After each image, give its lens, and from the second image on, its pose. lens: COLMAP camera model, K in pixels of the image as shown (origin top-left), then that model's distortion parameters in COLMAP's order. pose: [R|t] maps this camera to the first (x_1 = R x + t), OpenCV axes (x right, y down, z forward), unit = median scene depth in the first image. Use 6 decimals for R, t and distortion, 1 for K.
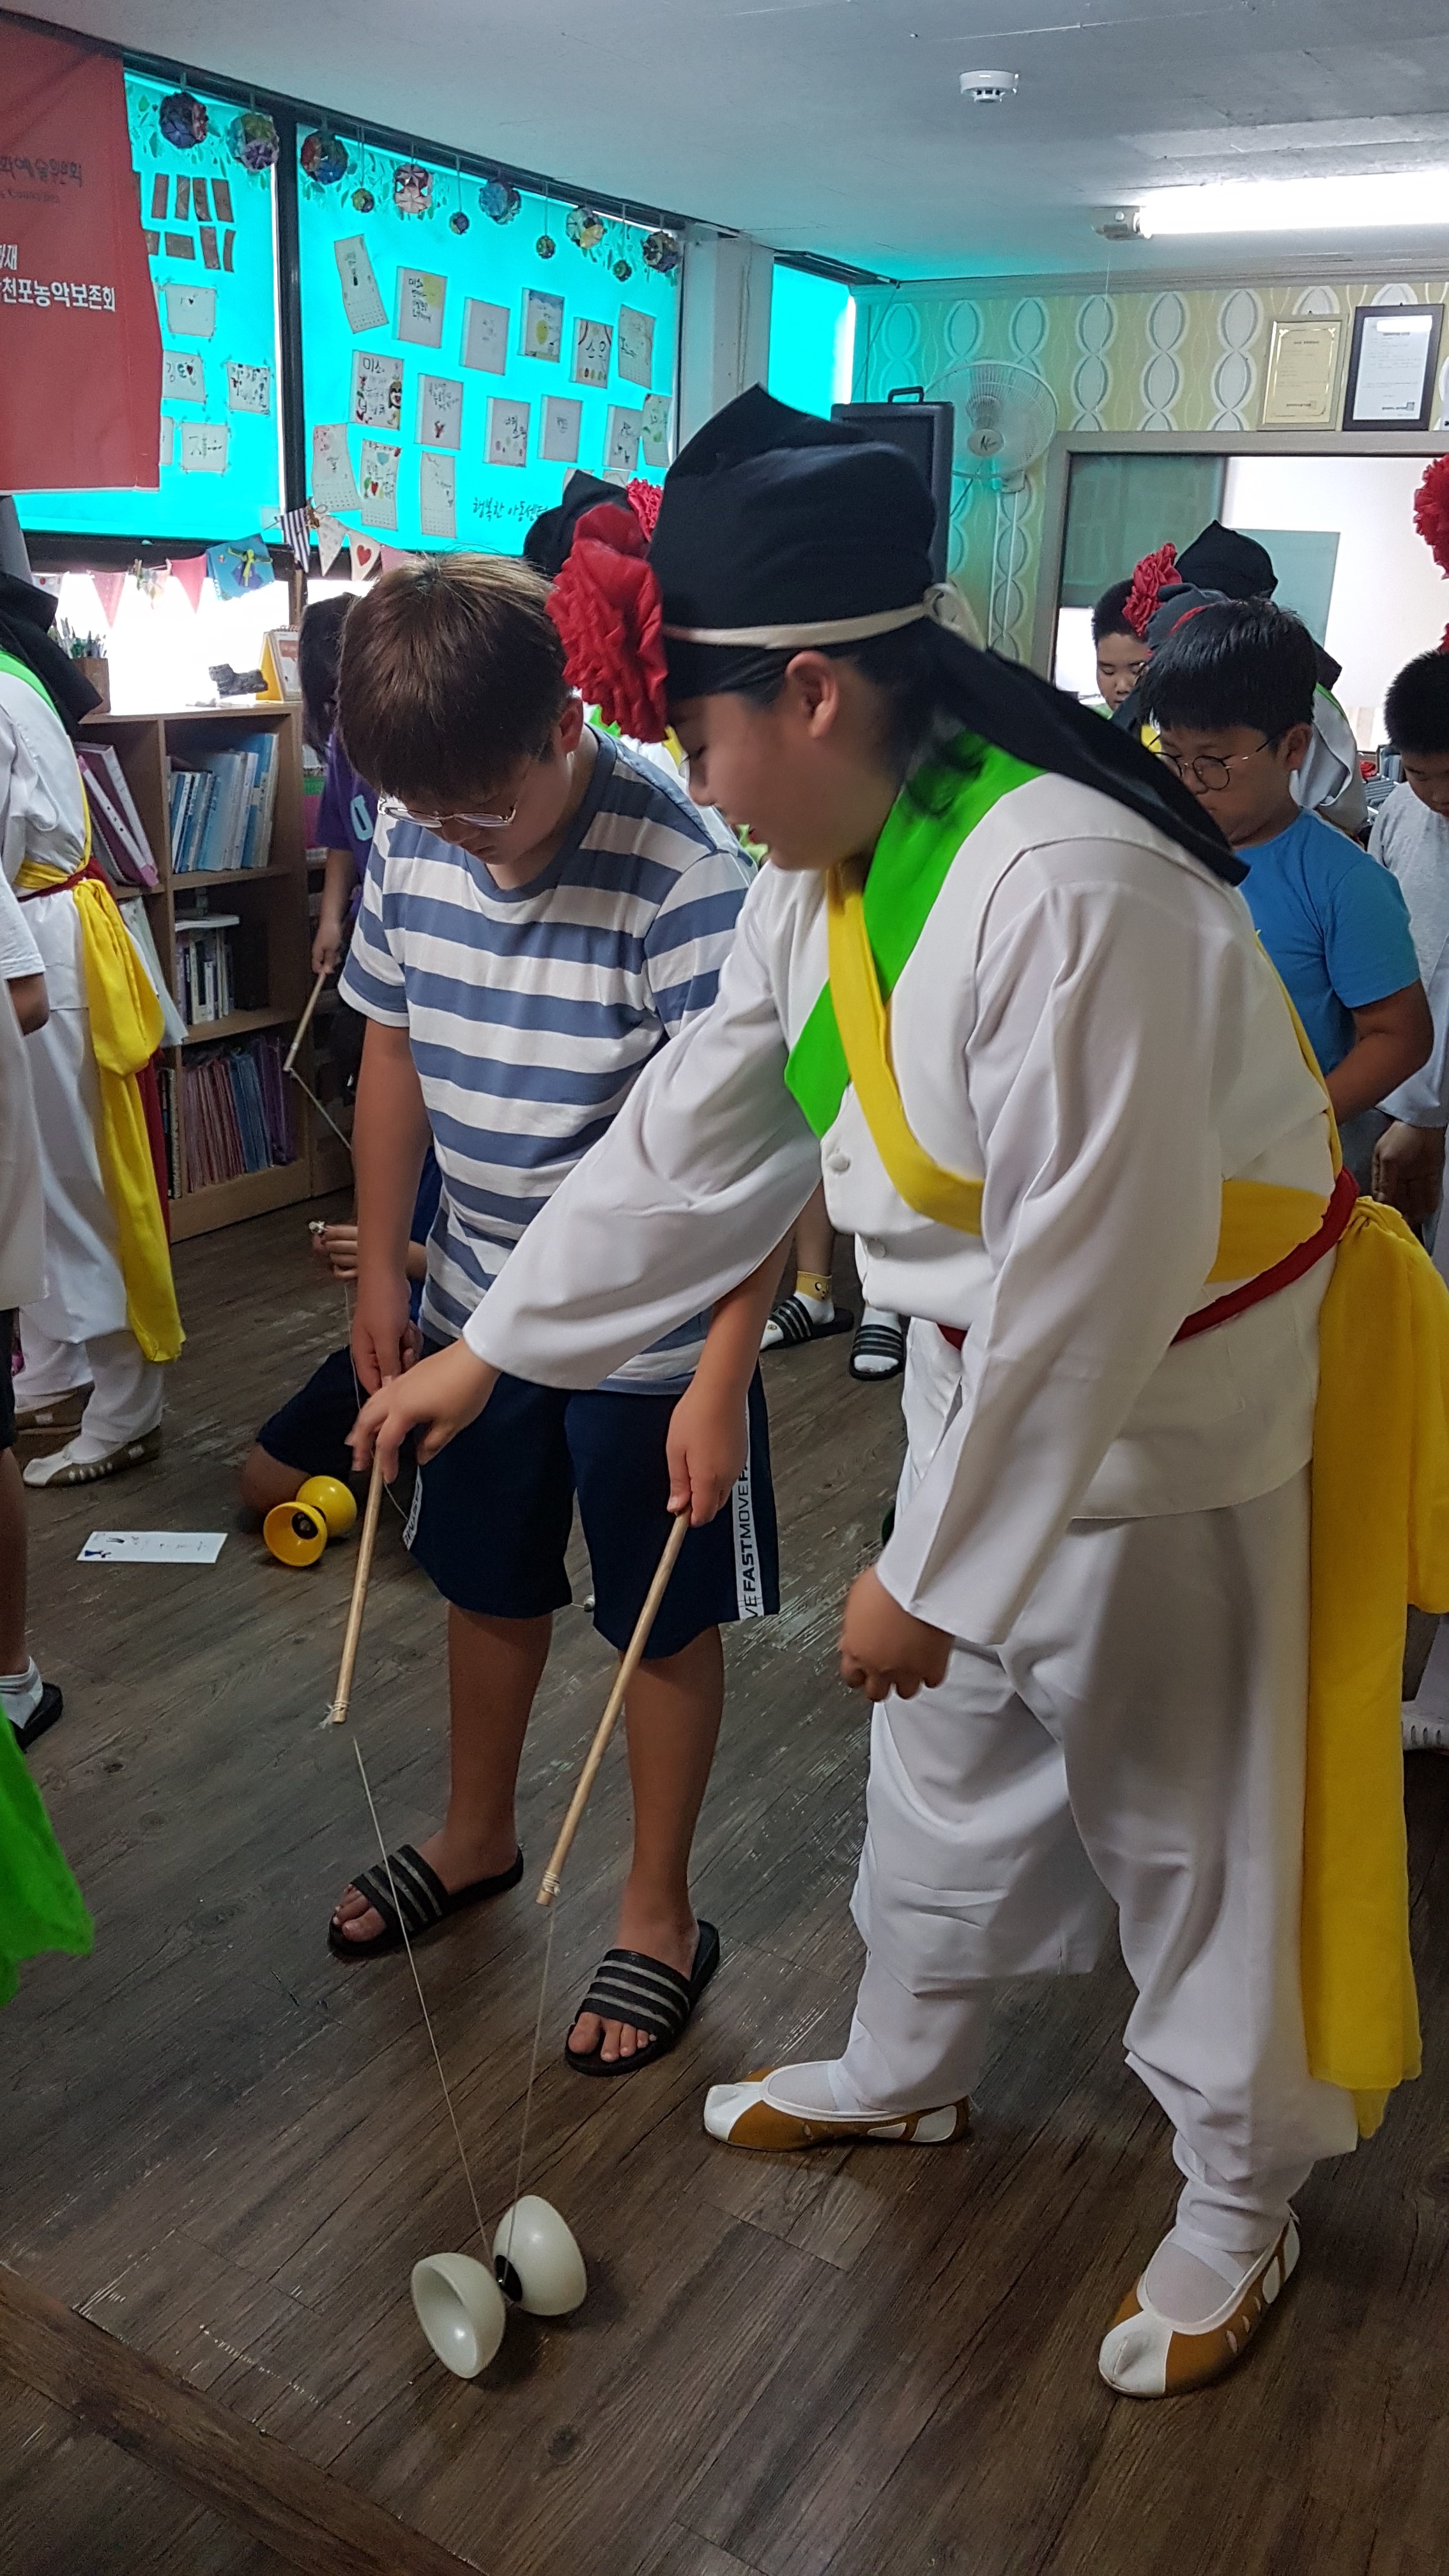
lens RADIAL K [[2028.2, 0, 724.5], [0, 2028.2, 1288.0], [0, 0, 1]] dist [-0.007967, -0.002184]
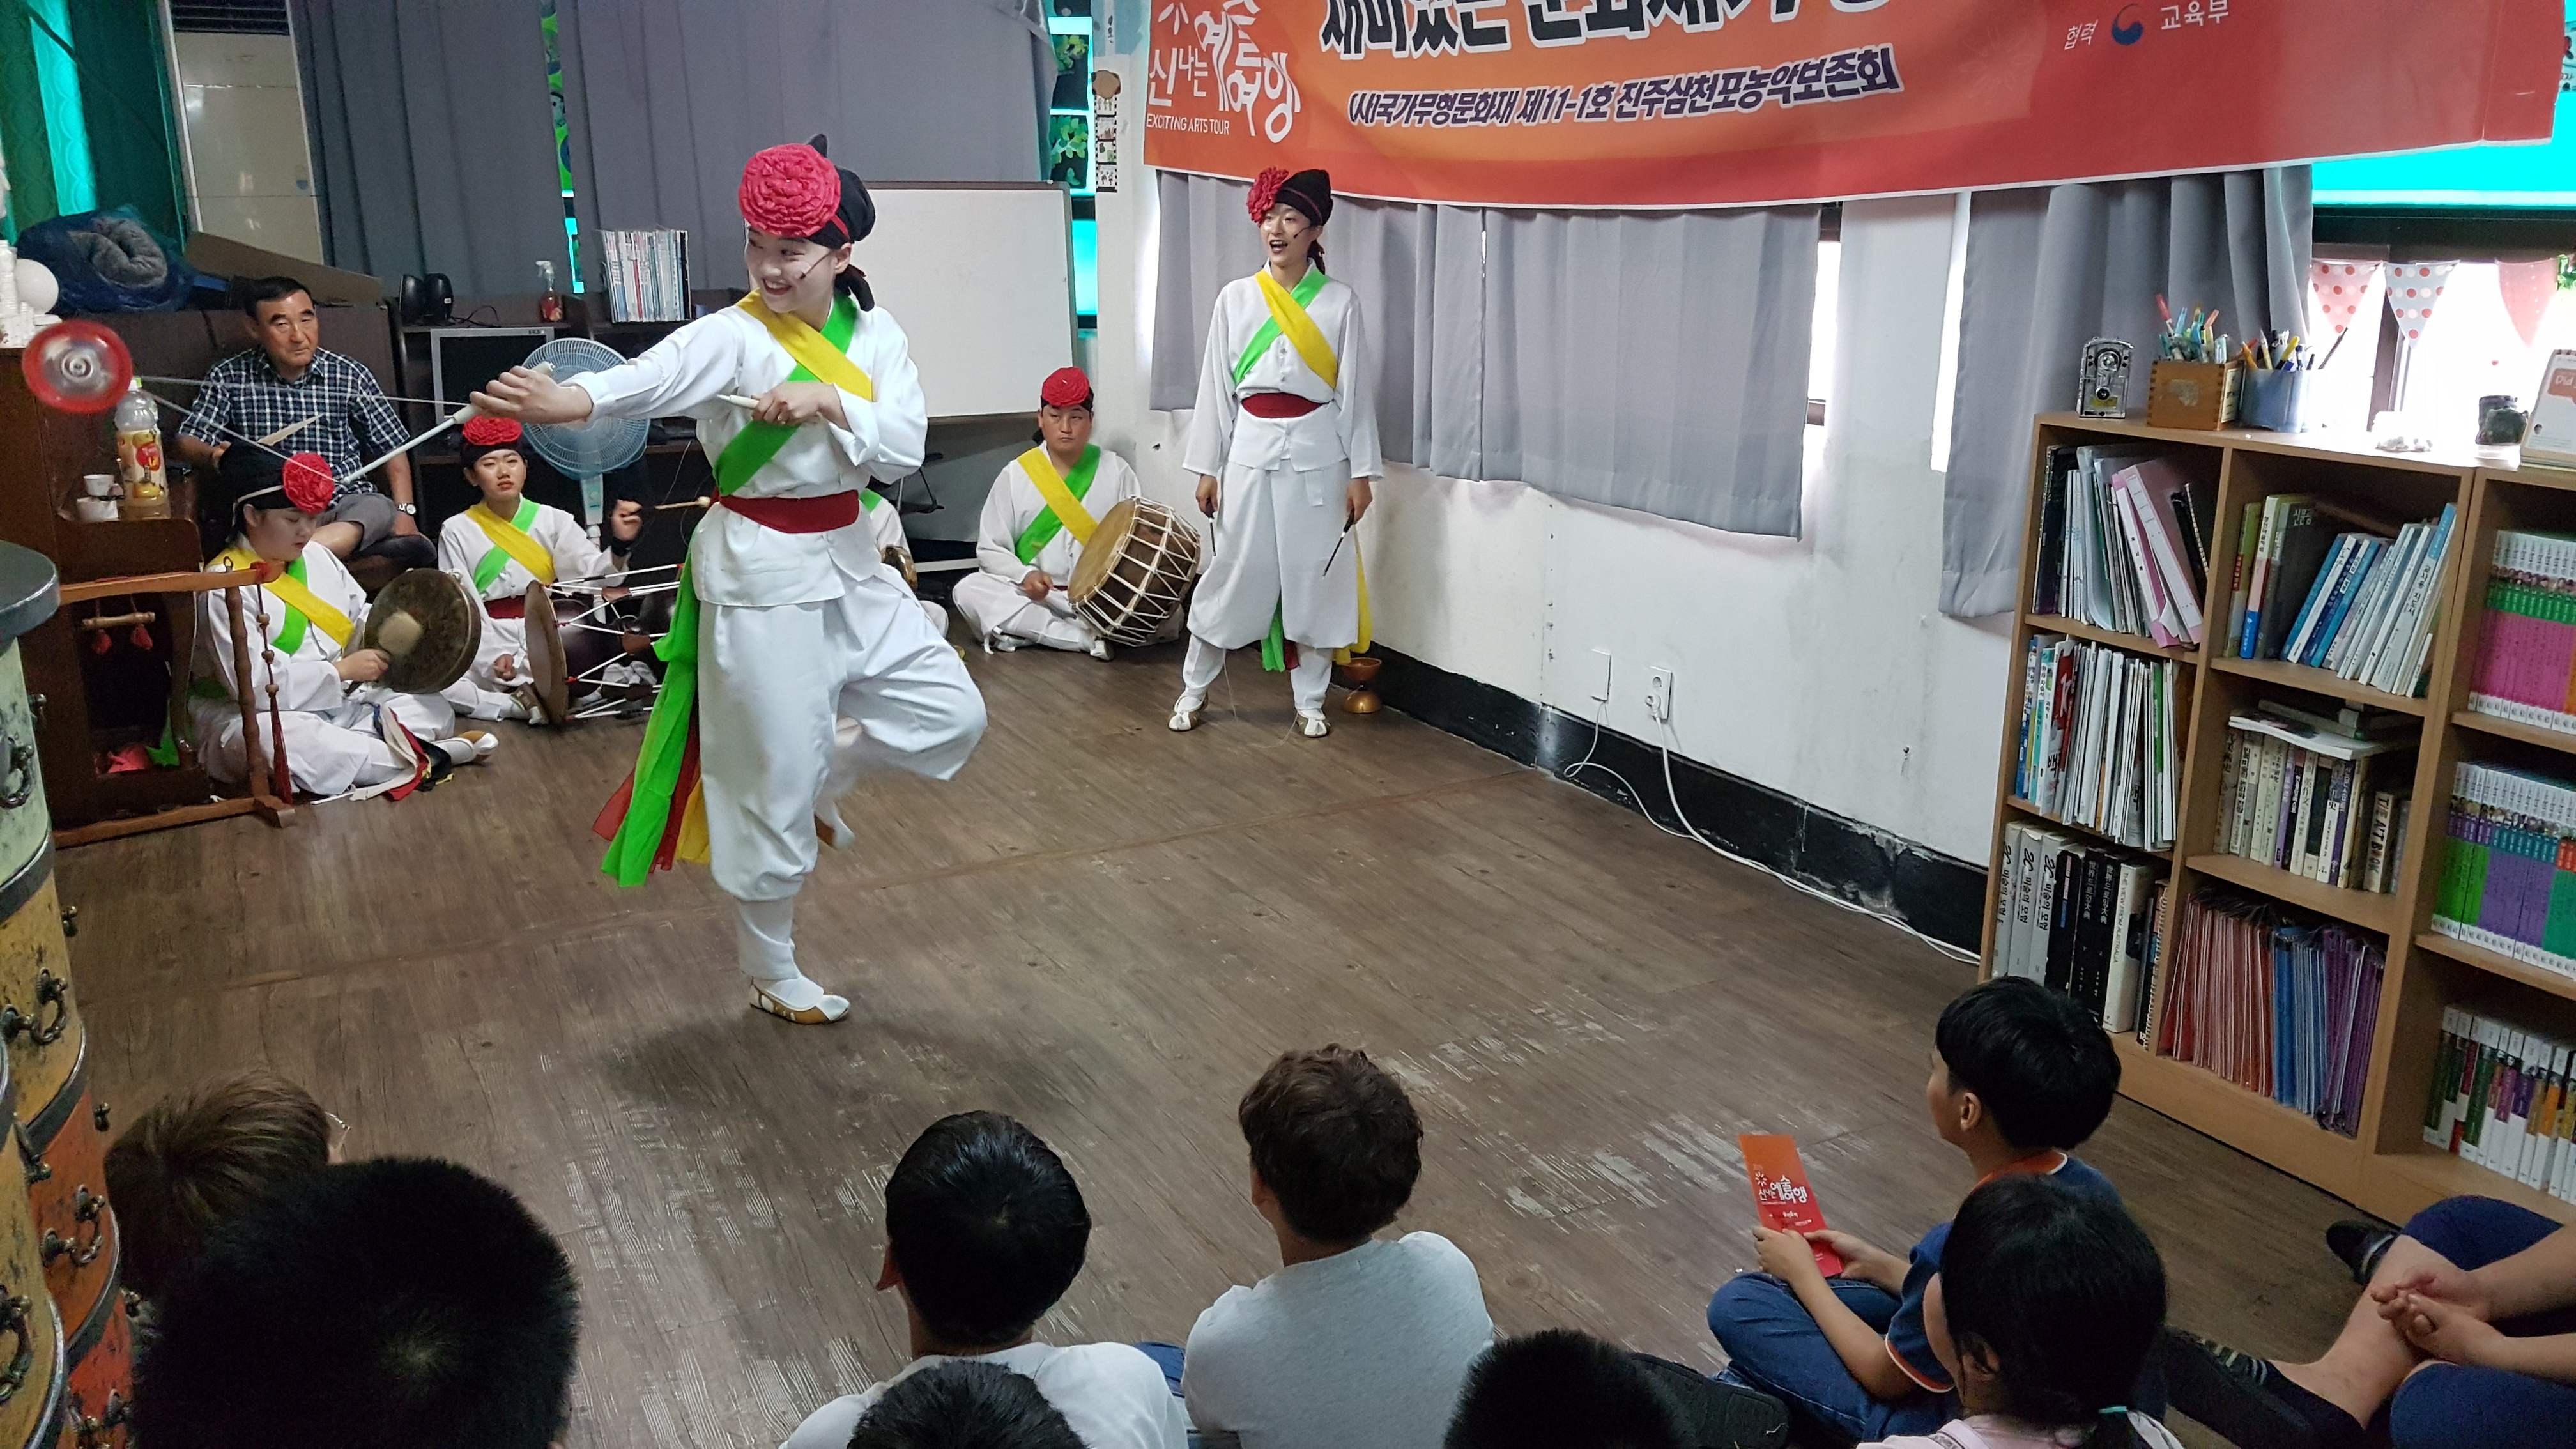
lens RADIAL K [[2028.2, 0, 1275.9], [0, 2028.2, 767.6], [0, 0, 1]] dist [-0.007967, -0.002184]
pose [[-0.488748, 0.201064, -0.848940, 0.522909], [-0.298690, 0.875709, 0.379365, -0.331232], [0.819701, 0.438984, -0.367945, 0.964246]]
